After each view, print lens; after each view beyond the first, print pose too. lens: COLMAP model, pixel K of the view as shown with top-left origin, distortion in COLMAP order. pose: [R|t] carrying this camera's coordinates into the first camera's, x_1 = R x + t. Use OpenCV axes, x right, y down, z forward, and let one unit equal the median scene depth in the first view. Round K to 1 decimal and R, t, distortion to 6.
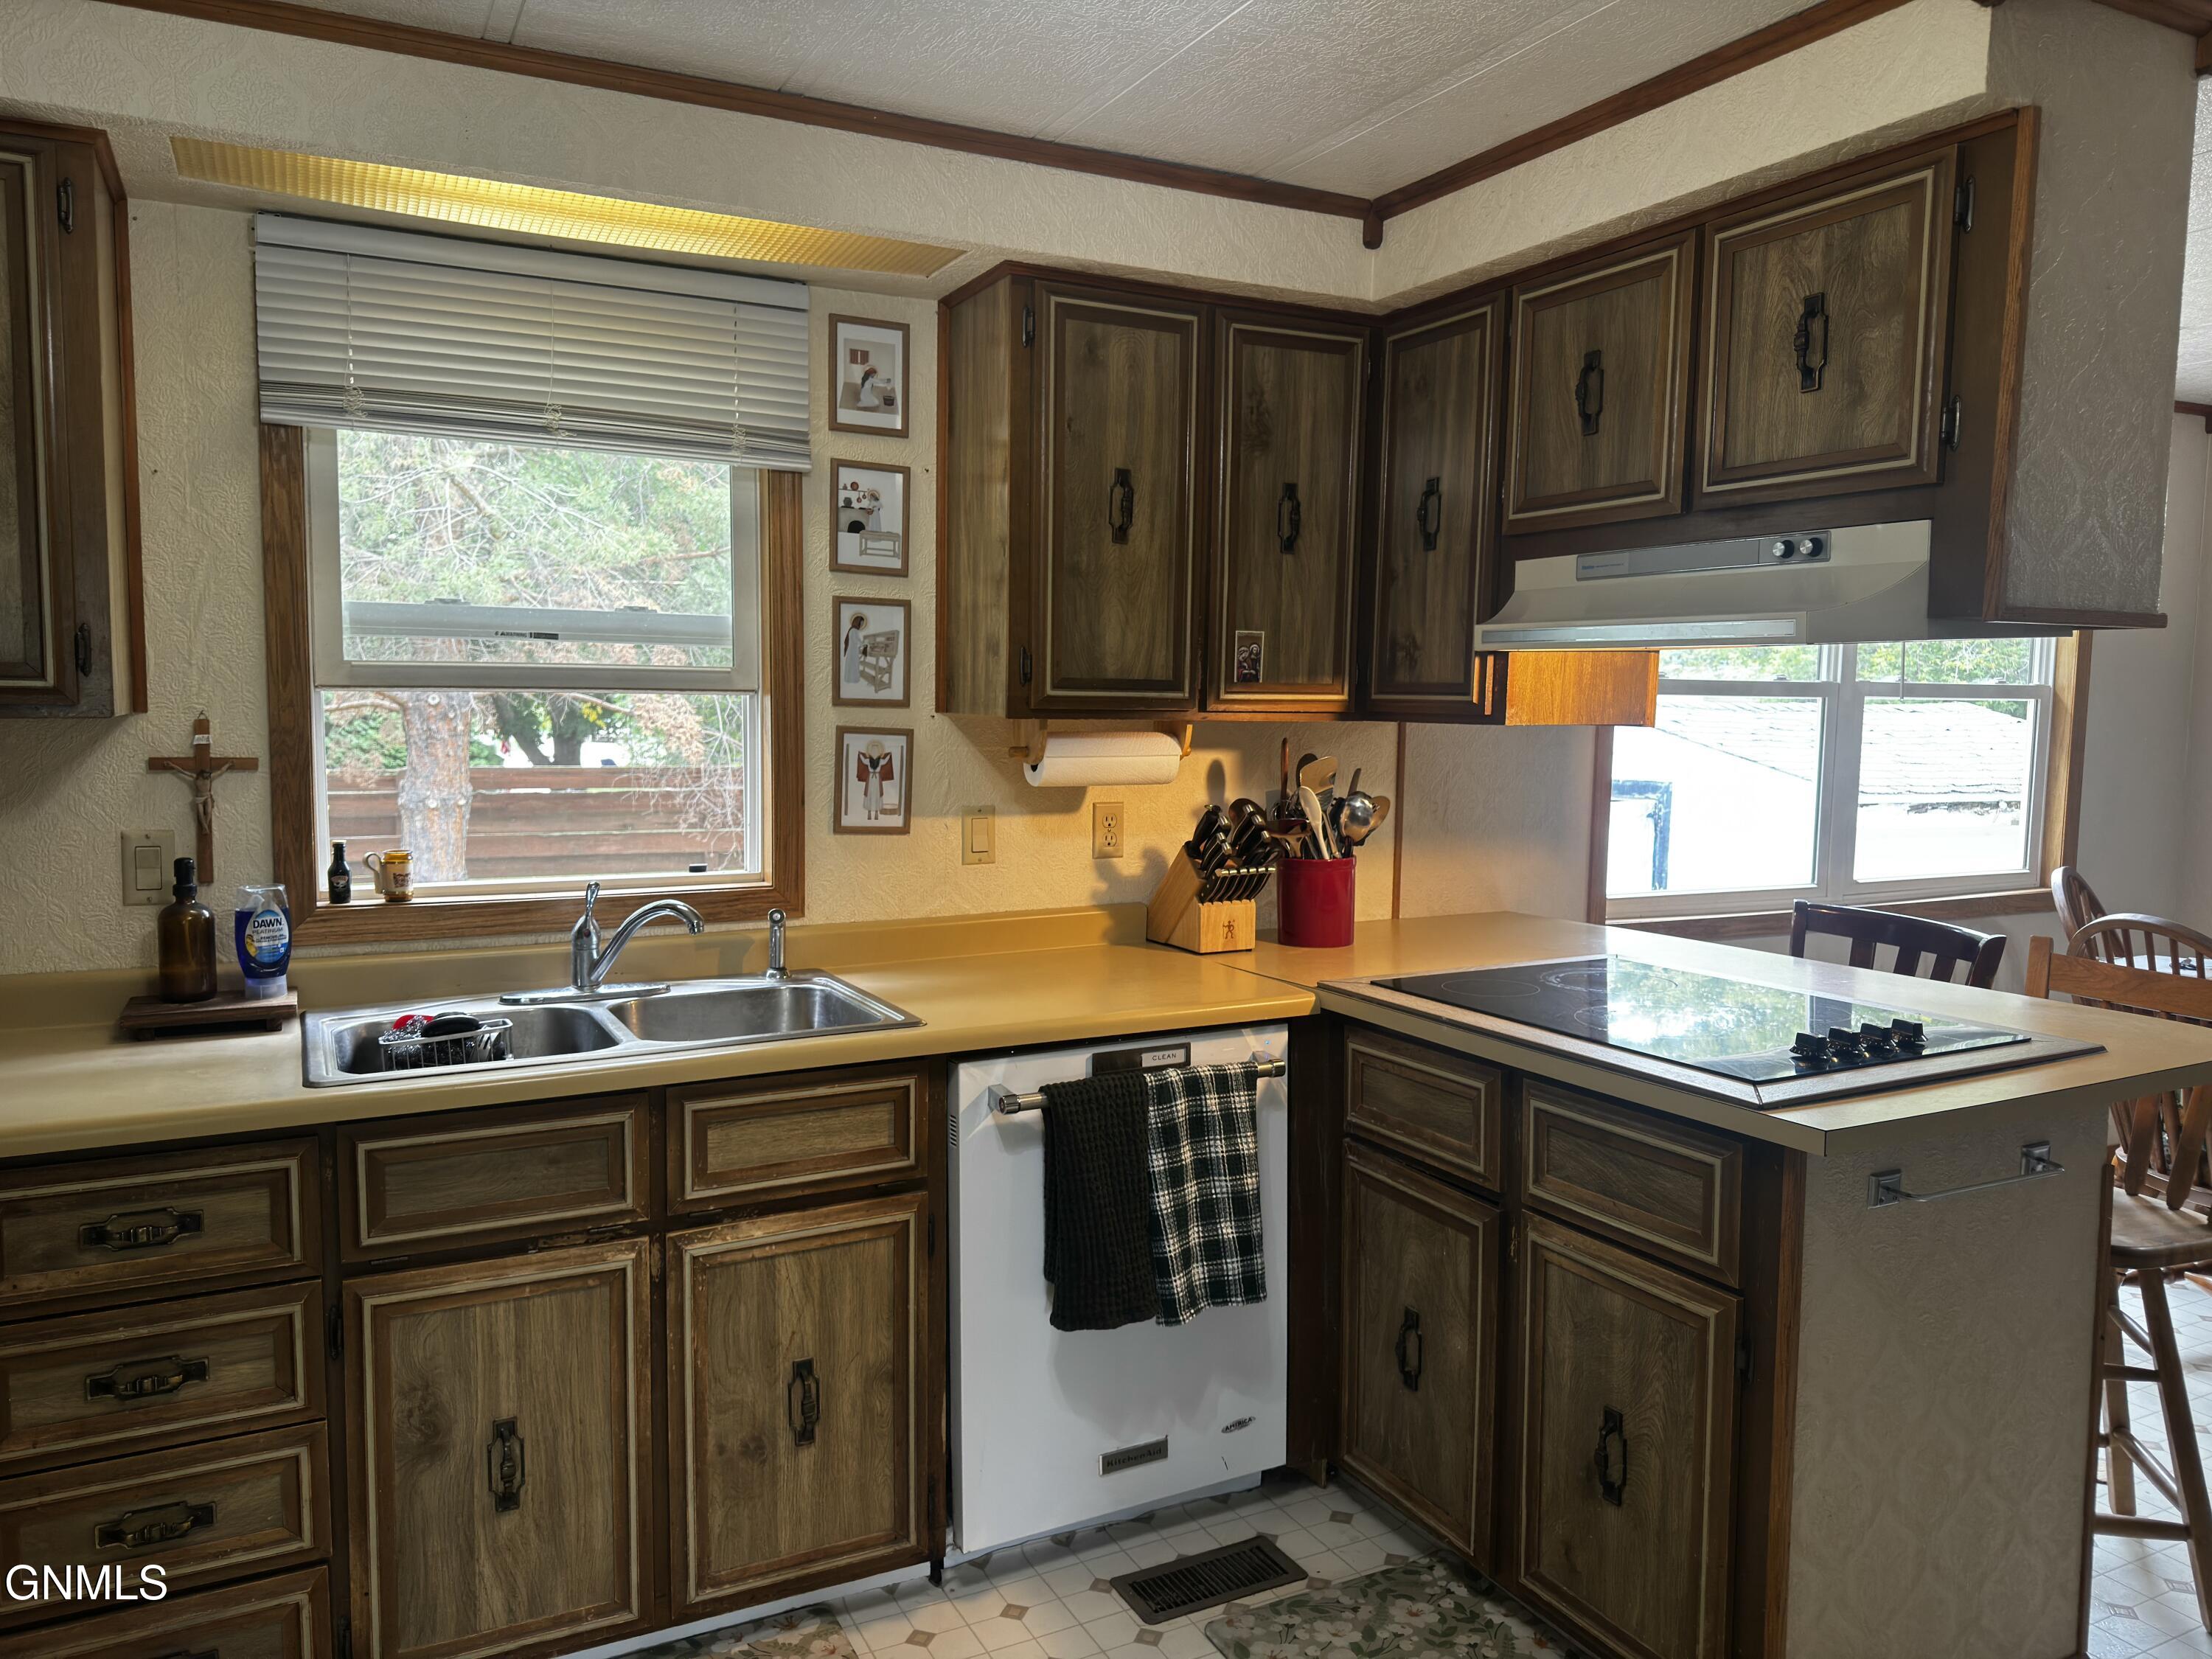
lens RADIAL K [[1545.1, 0, 1105.3], [0, 1545.1, 832.5], [0, 0, 1]] dist [0.072681, -0.096830]
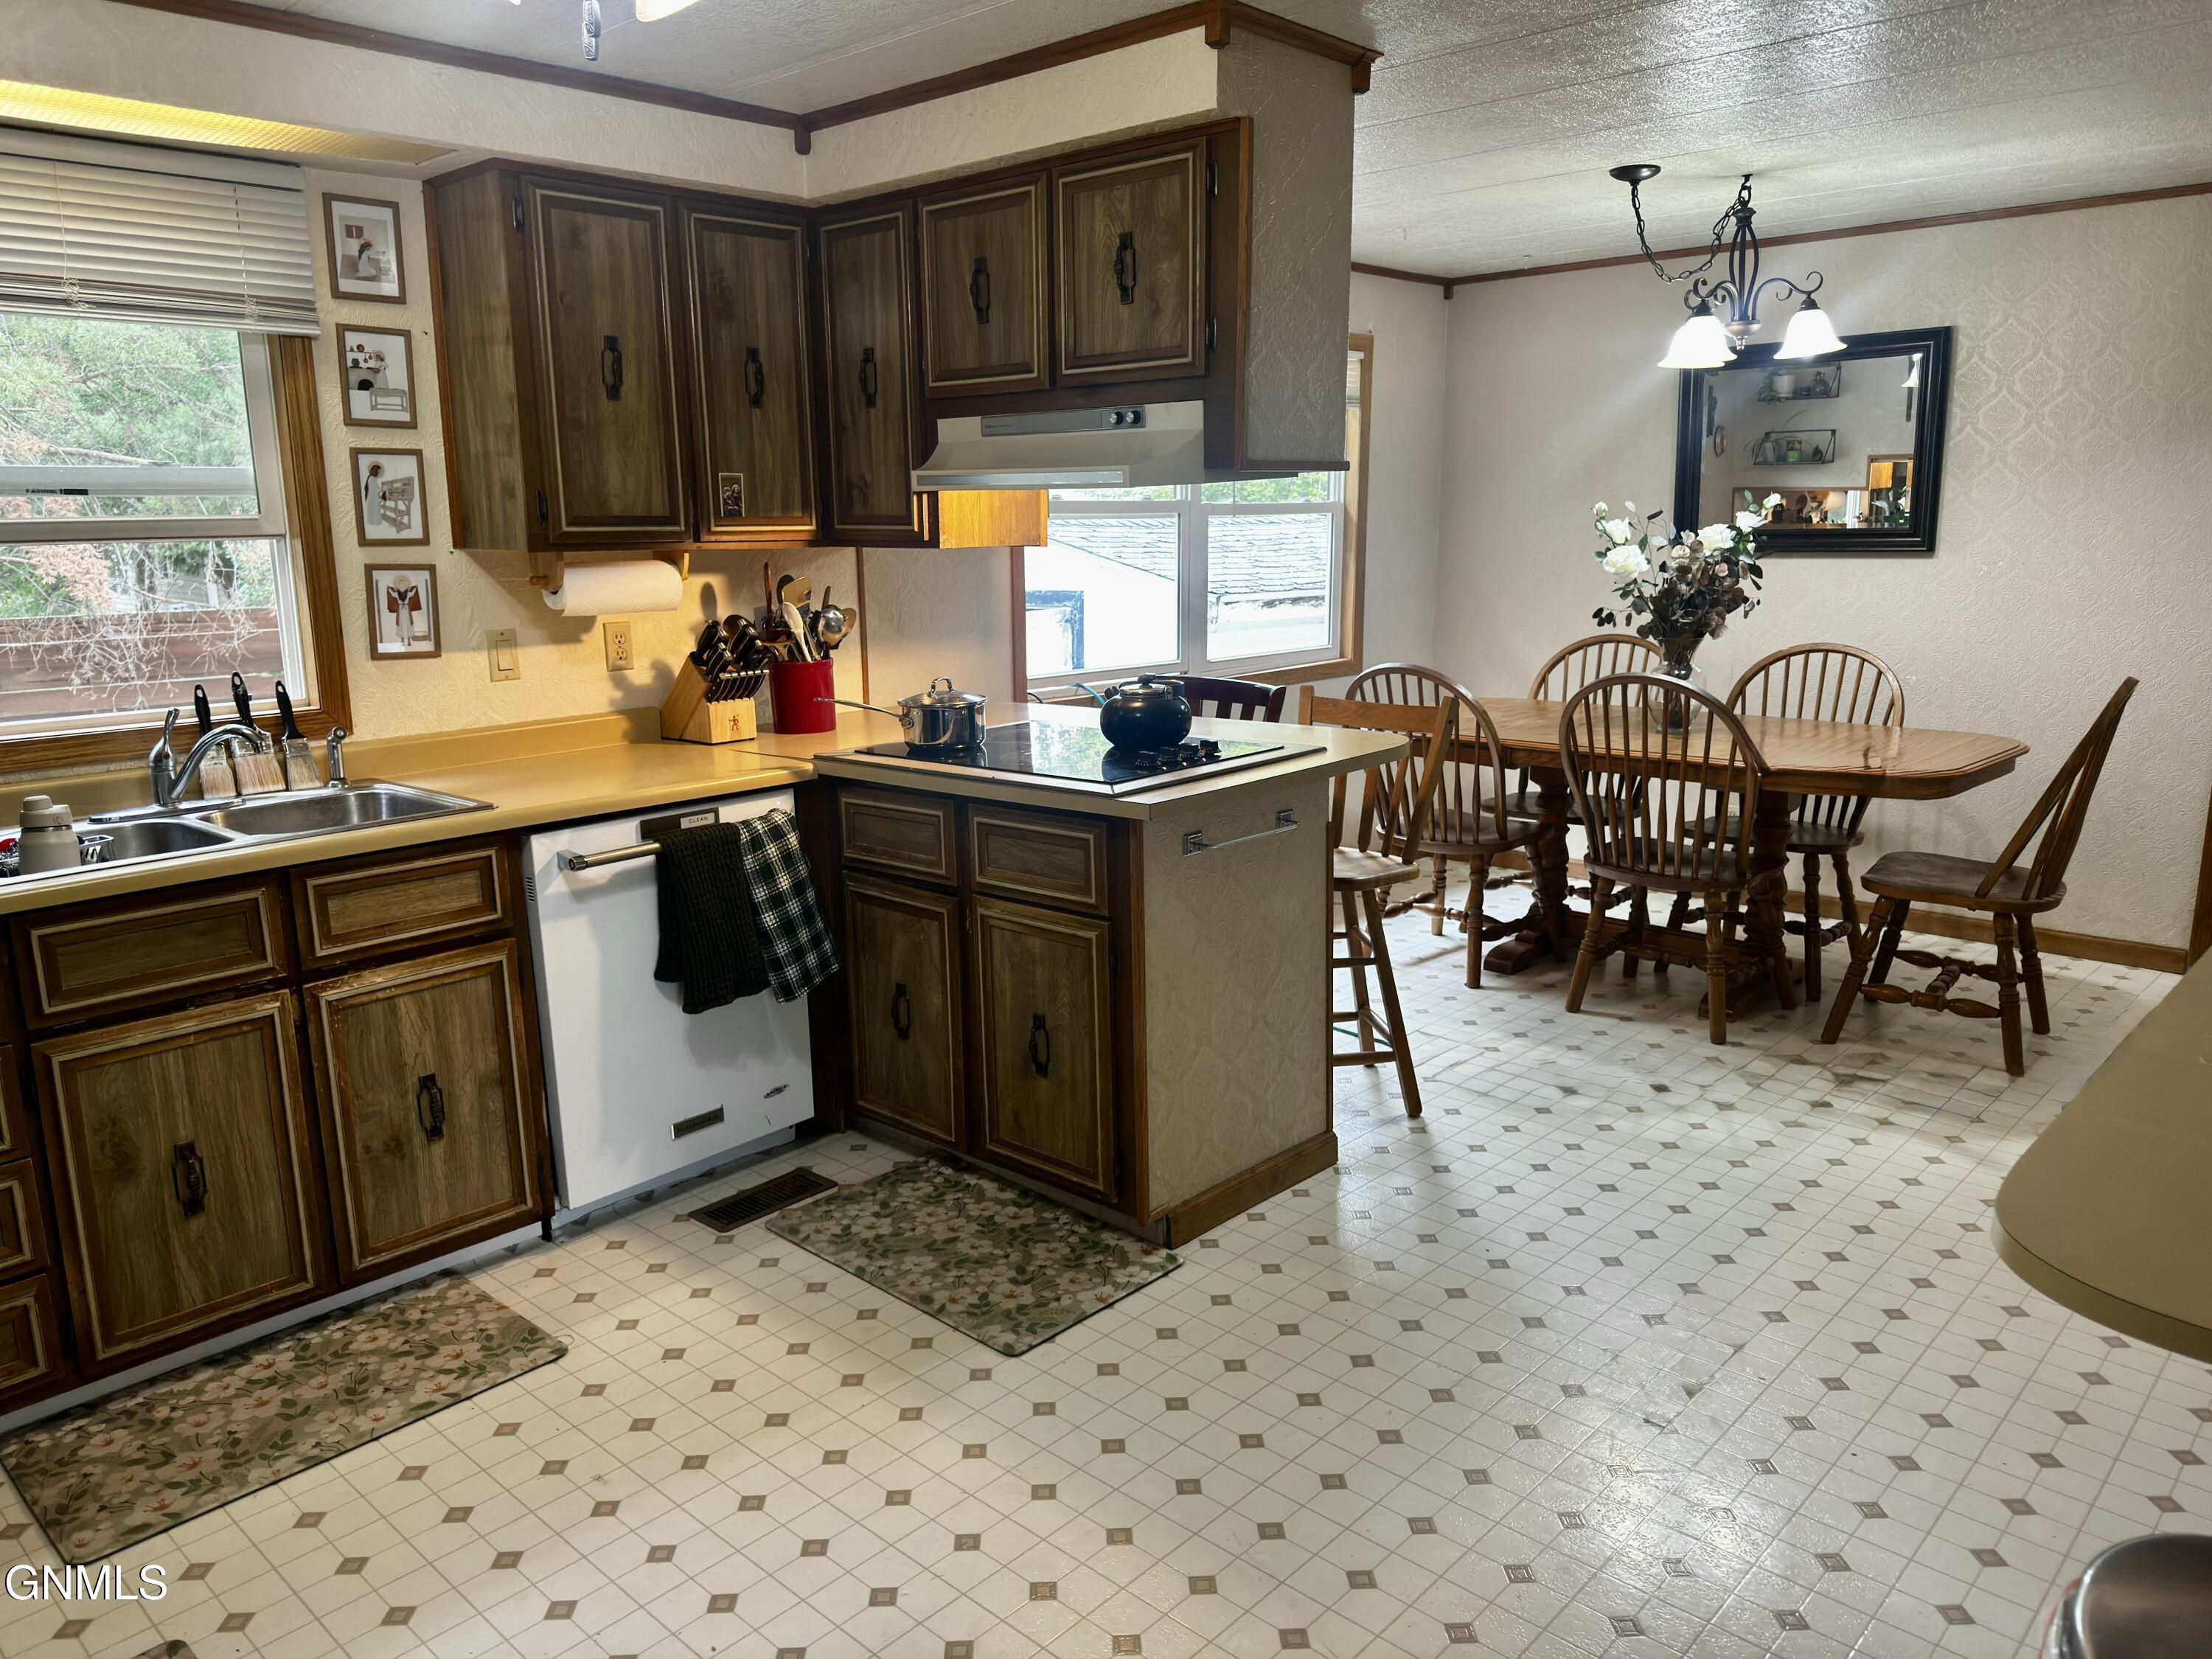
lens RADIAL K [[1545.1, 0, 1097.3], [0, 1545.1, 837.4], [0, 0, 1]] dist [0.072681, -0.096830]
pose [[0.939550, -0.094429, 0.329133, -0.075989], [0.055536, 0.990519, 0.125647, 0.017569], [-0.337878, -0.099773, 0.935887, -0.317934]]
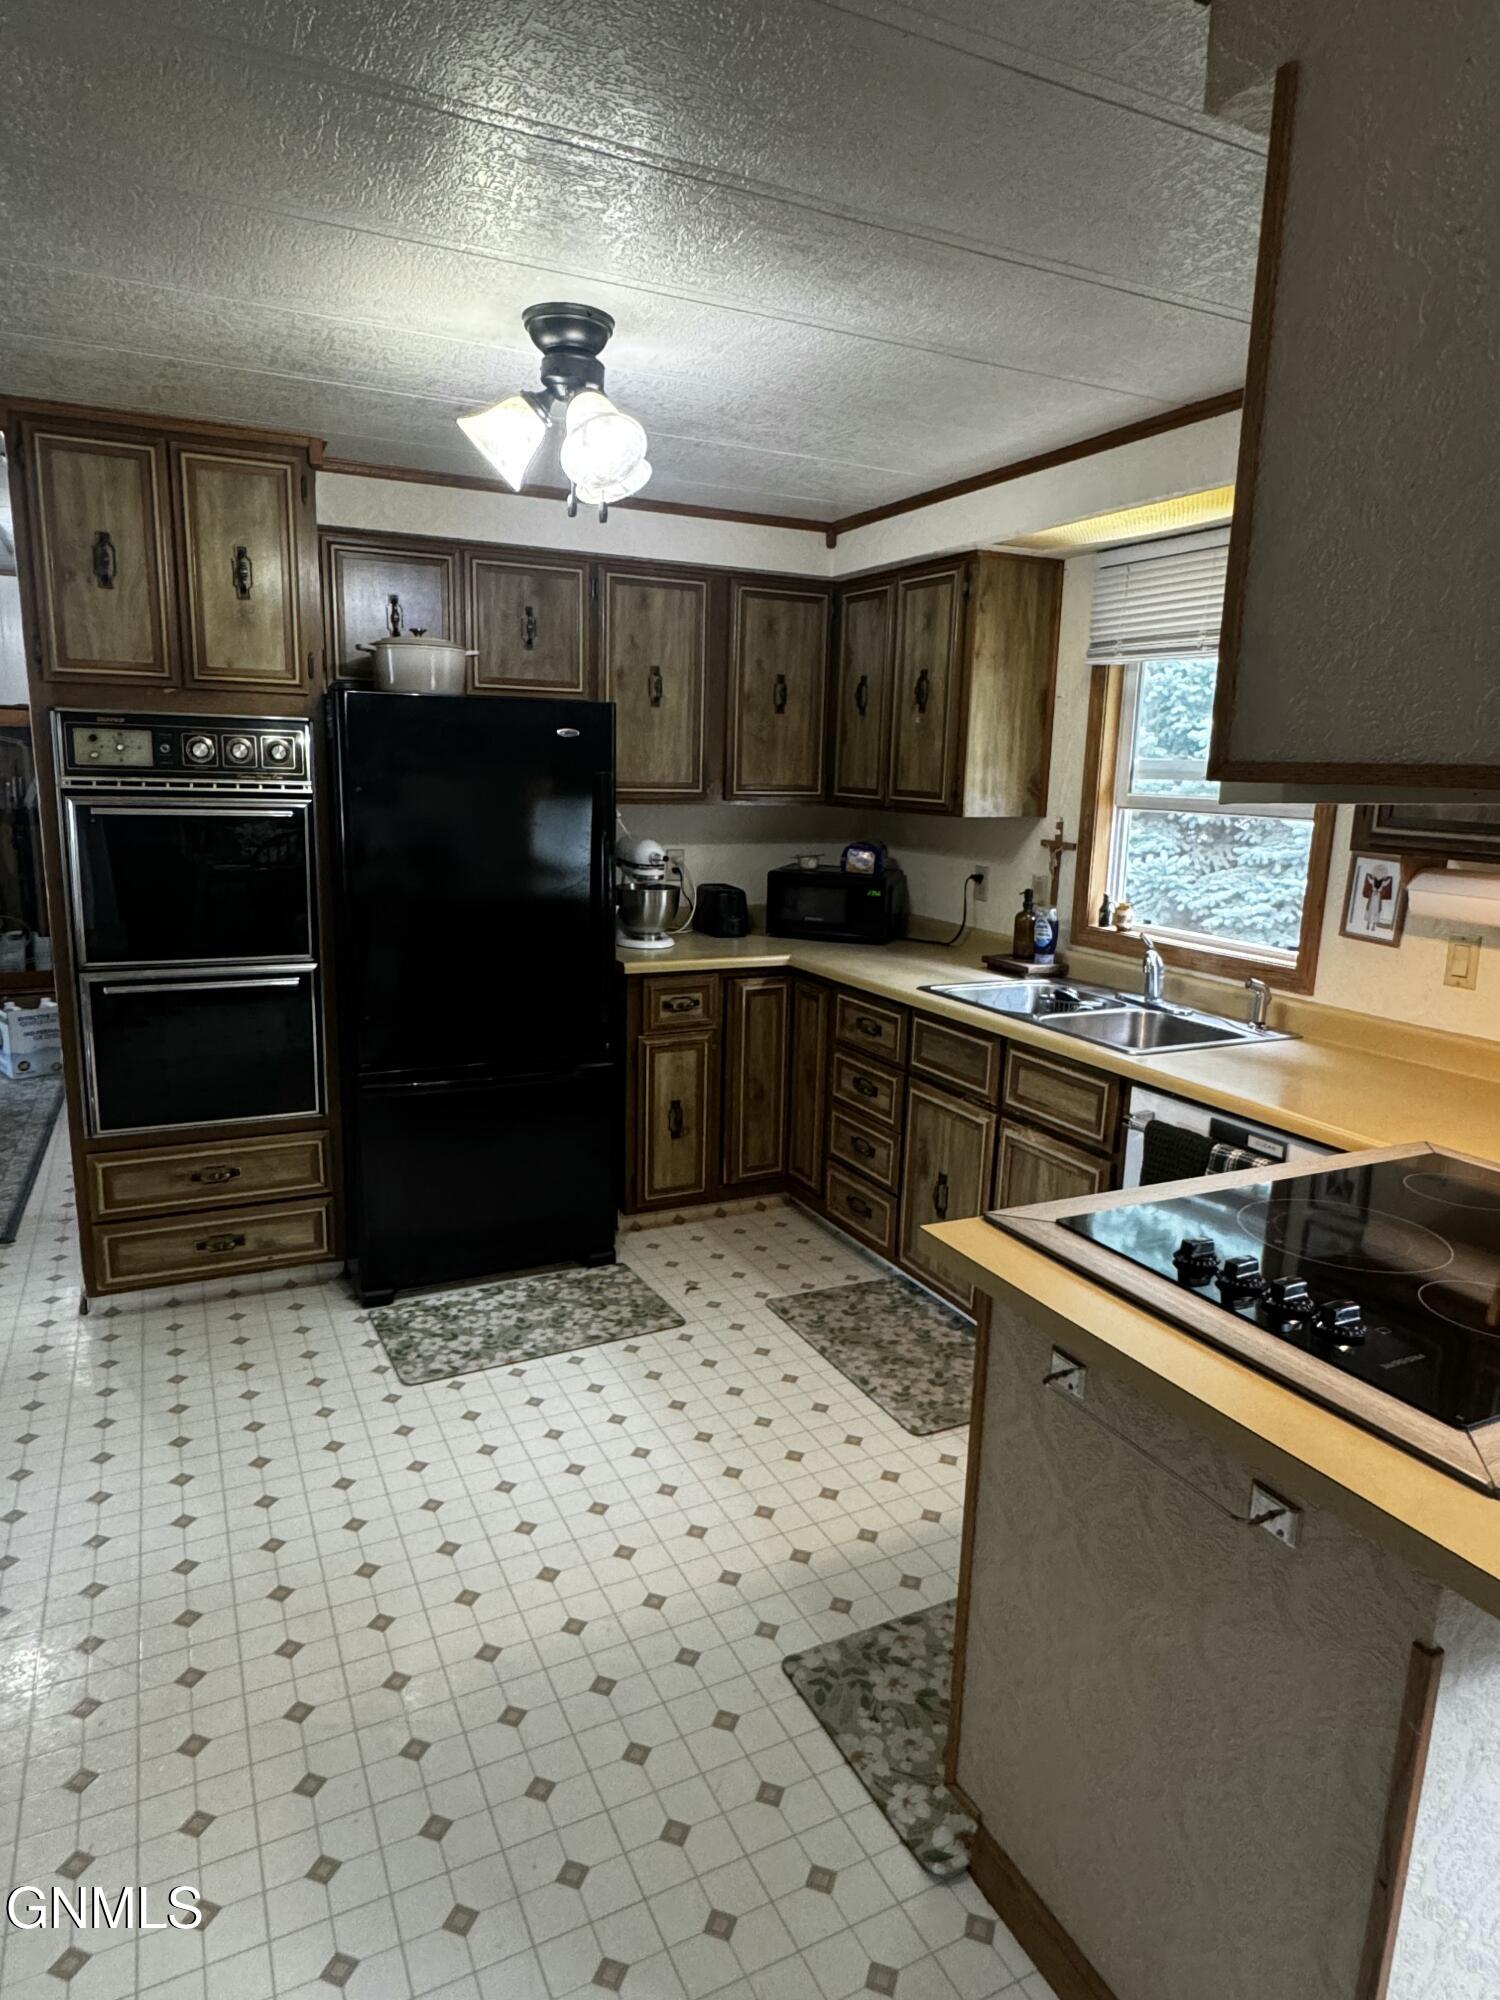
lens RADIAL K [[1189.0, 0, 743.8], [0, 1189.0, 996.2], [0, 0, 1]] dist [0.003294, 0.000102]
pose [[-0.008352, 0.186138, -0.982488, 0.917001], [-0.111953, 0.976171, 0.185893, -0.089556], [0.993678, 0.111545, 0.012686, 0.590203]]
